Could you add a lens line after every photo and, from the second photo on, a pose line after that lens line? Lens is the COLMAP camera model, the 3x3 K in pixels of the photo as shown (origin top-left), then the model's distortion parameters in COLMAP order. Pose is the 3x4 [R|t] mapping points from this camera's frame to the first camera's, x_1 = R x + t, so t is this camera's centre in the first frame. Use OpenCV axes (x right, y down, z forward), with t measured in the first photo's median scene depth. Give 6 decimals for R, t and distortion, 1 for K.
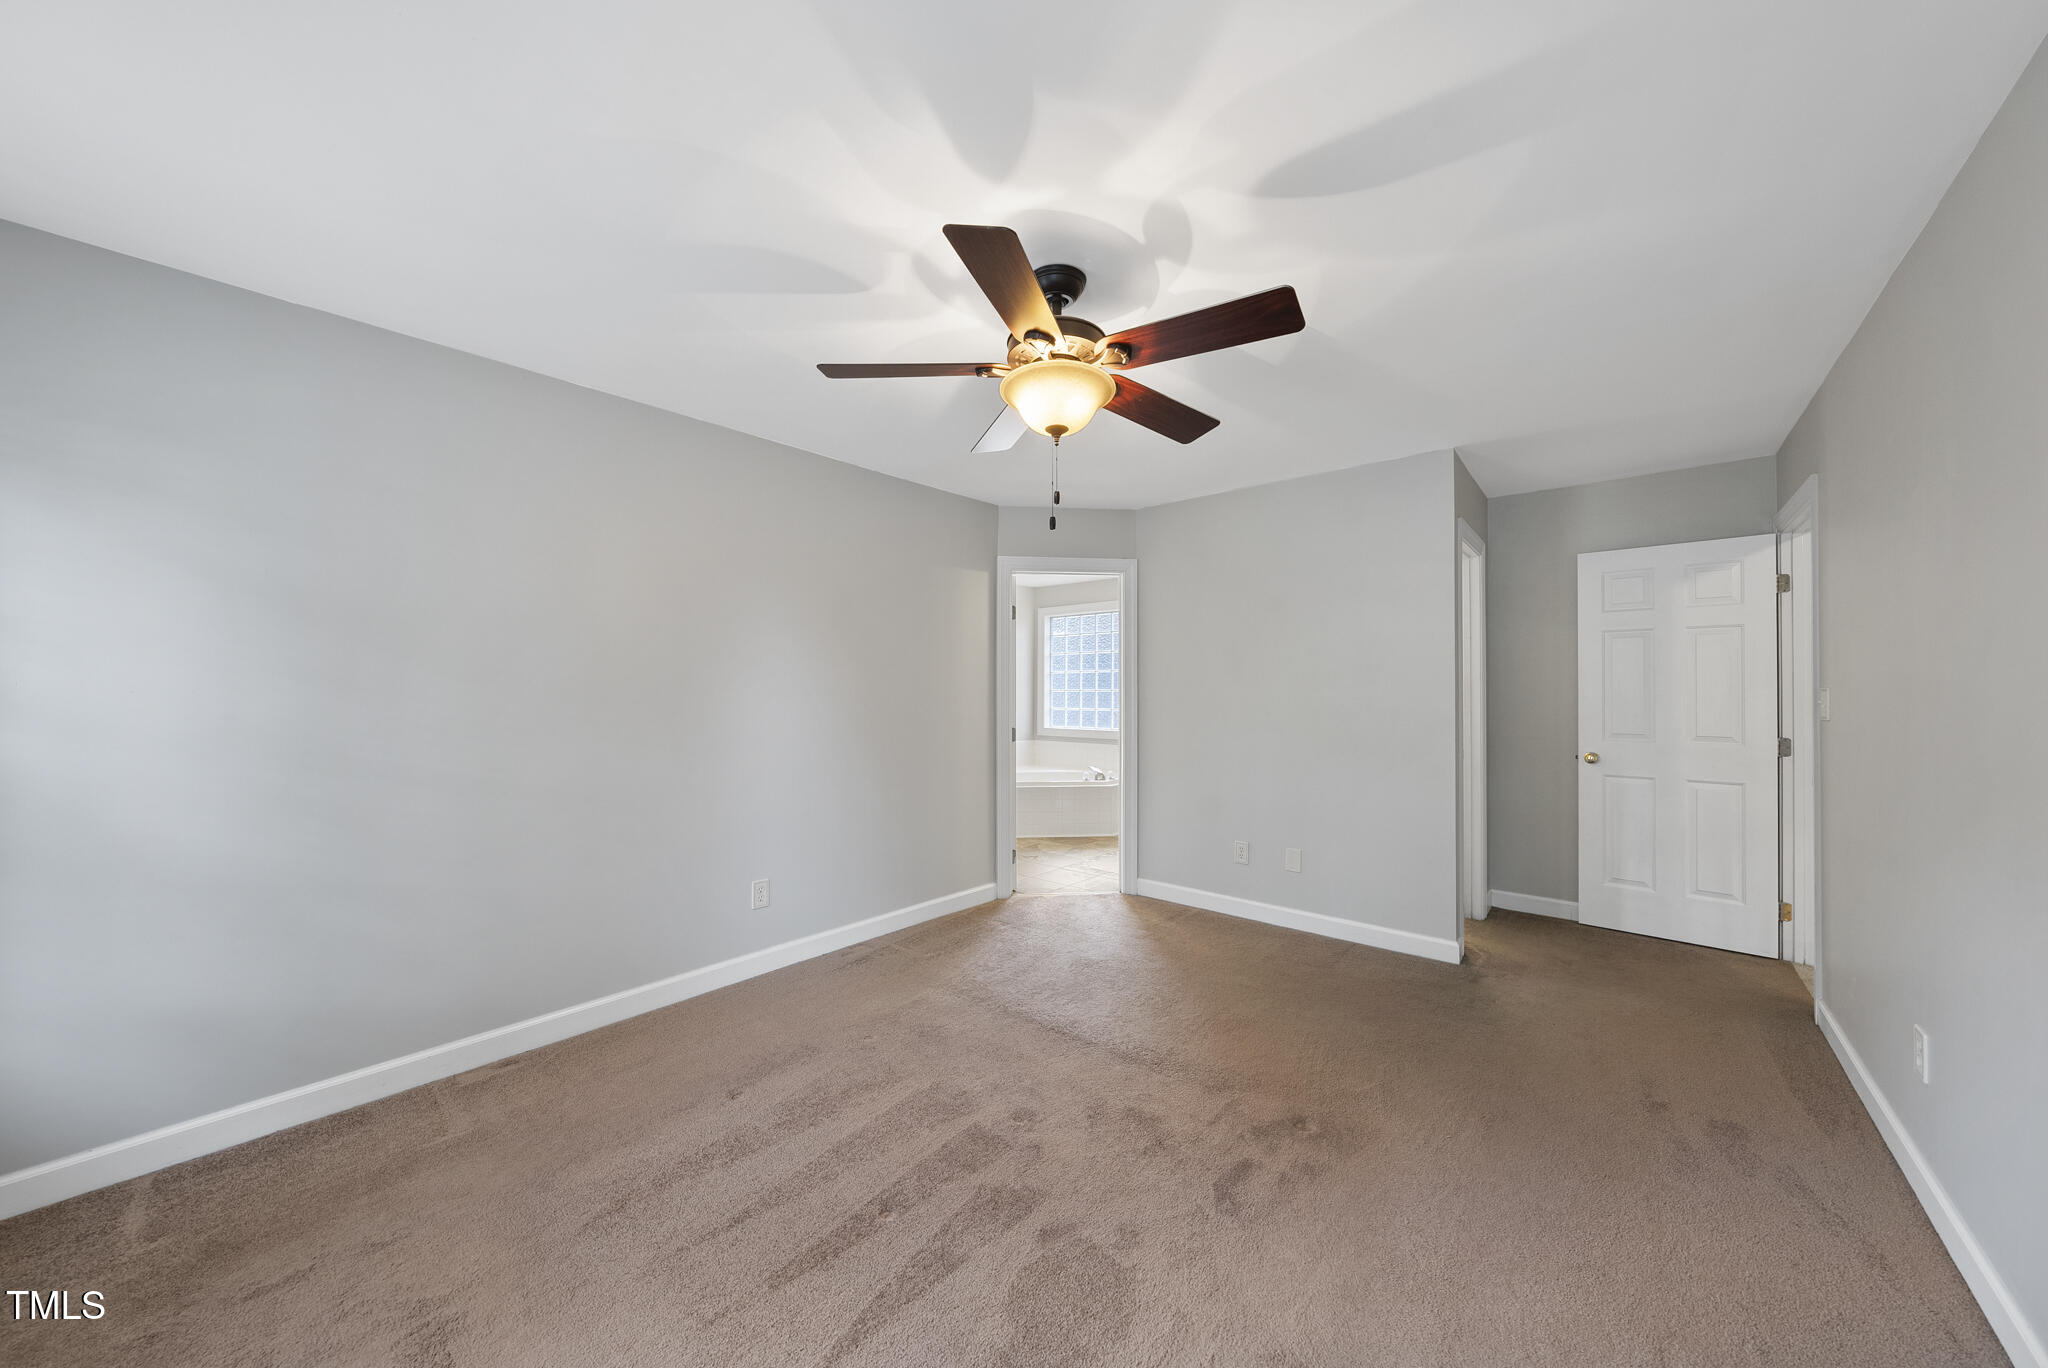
lens RADIAL K [[708.5, 0, 1021.9], [0, 708.5, 692.7], [0, 0, 1]] dist [0.000002, 0.000028]
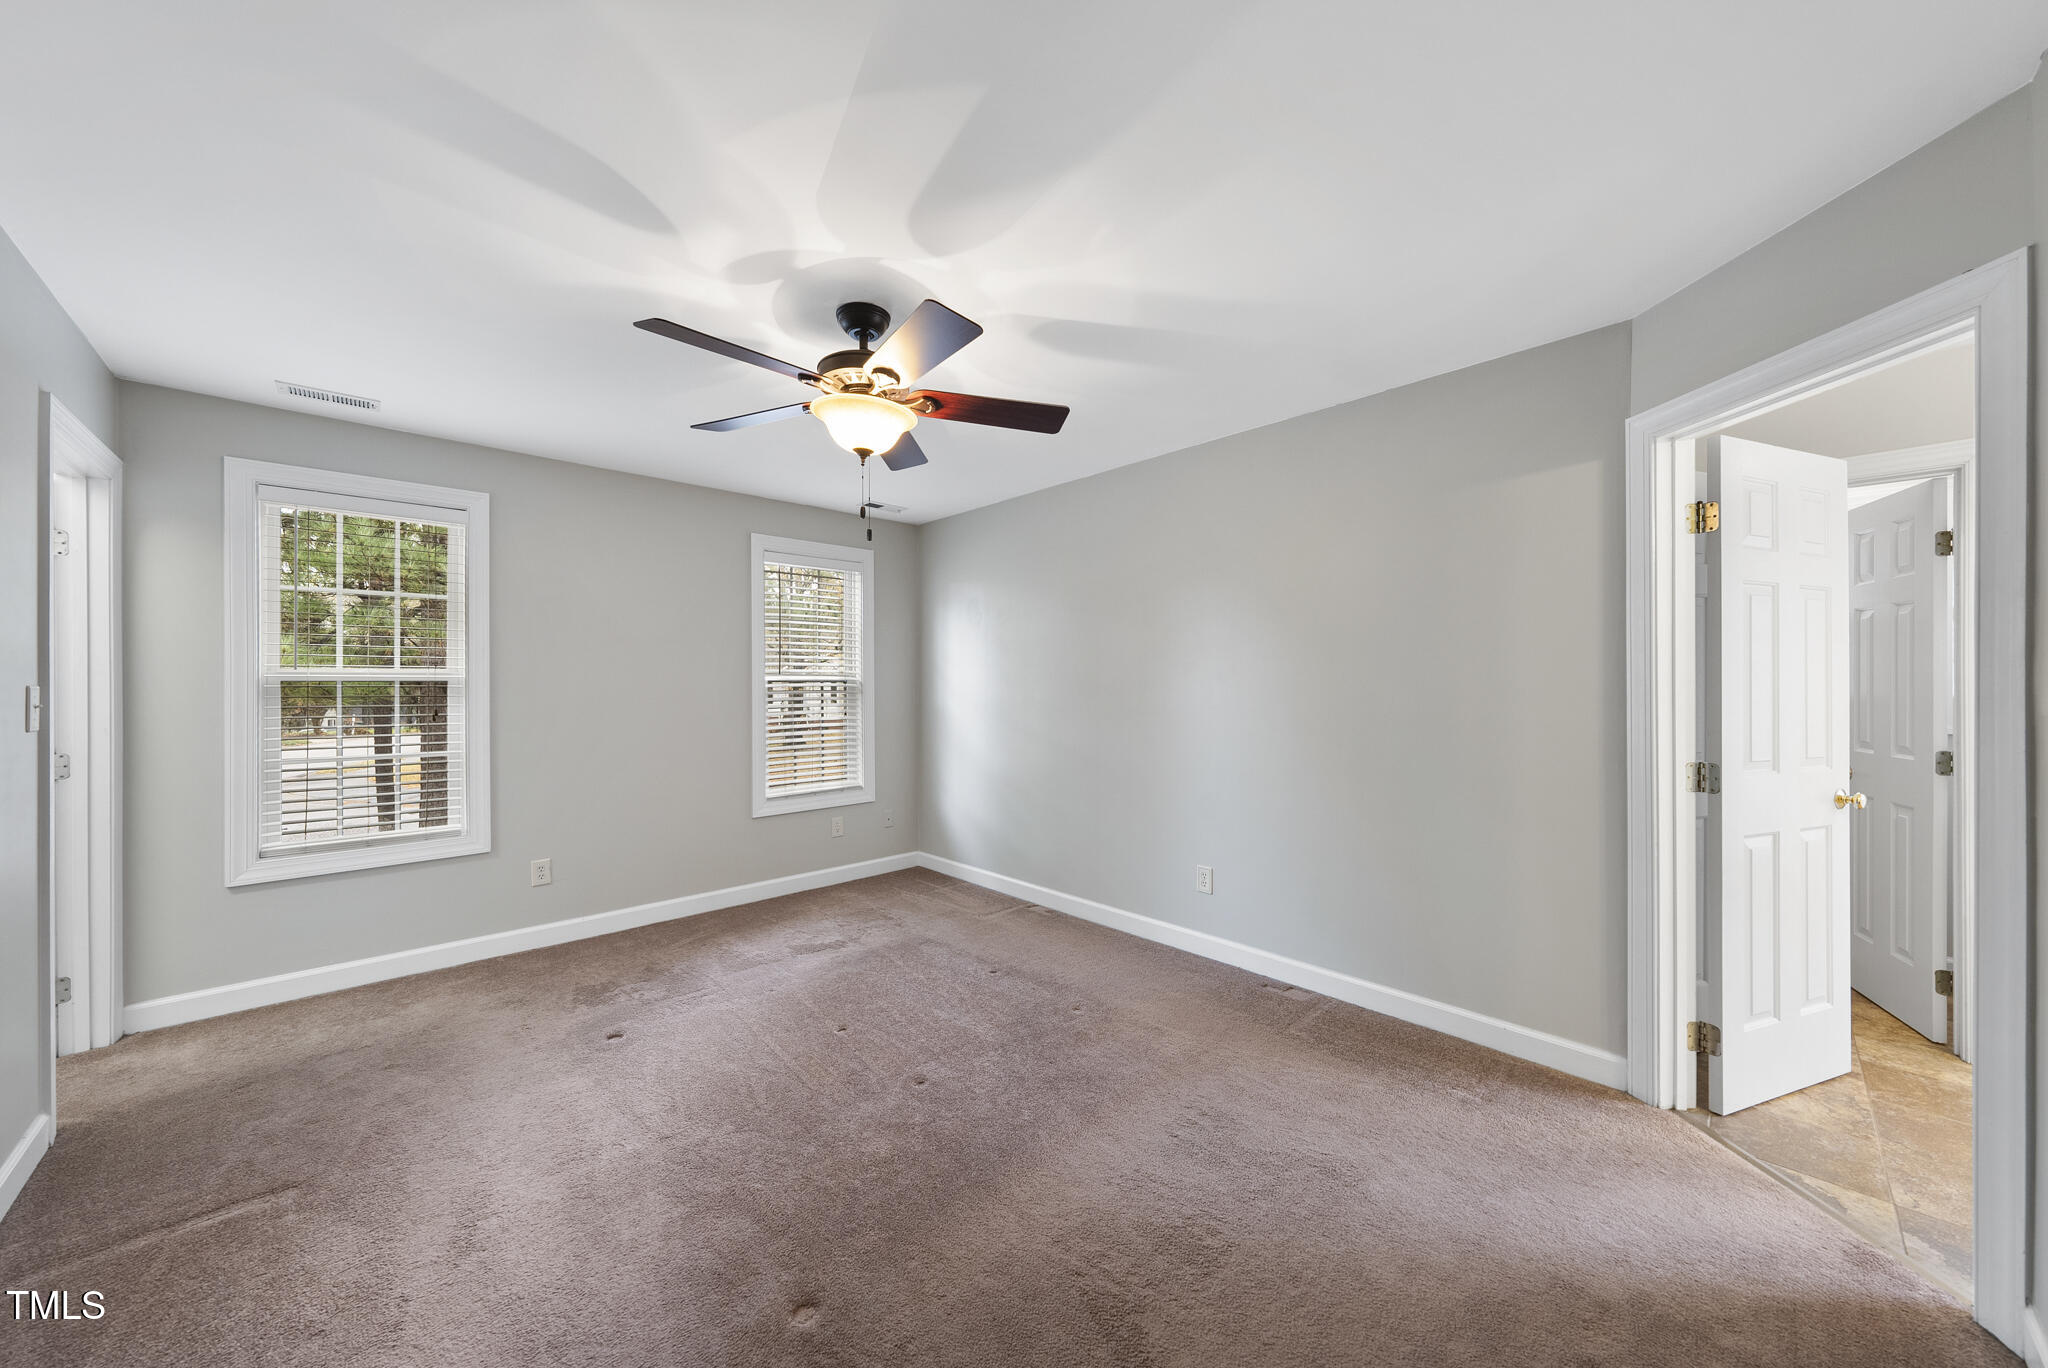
lens RADIAL K [[708.5, 0, 1021.9], [0, 708.5, 692.7], [0, 0, 1]] dist [0.000002, 0.000028]
pose [[-0.099863, 0.010986, -0.994940, 0.666678], [0.001310, 0.999940, 0.010910, -0.003888], [0.995000, -0.000214, -0.099872, 0.800154]]
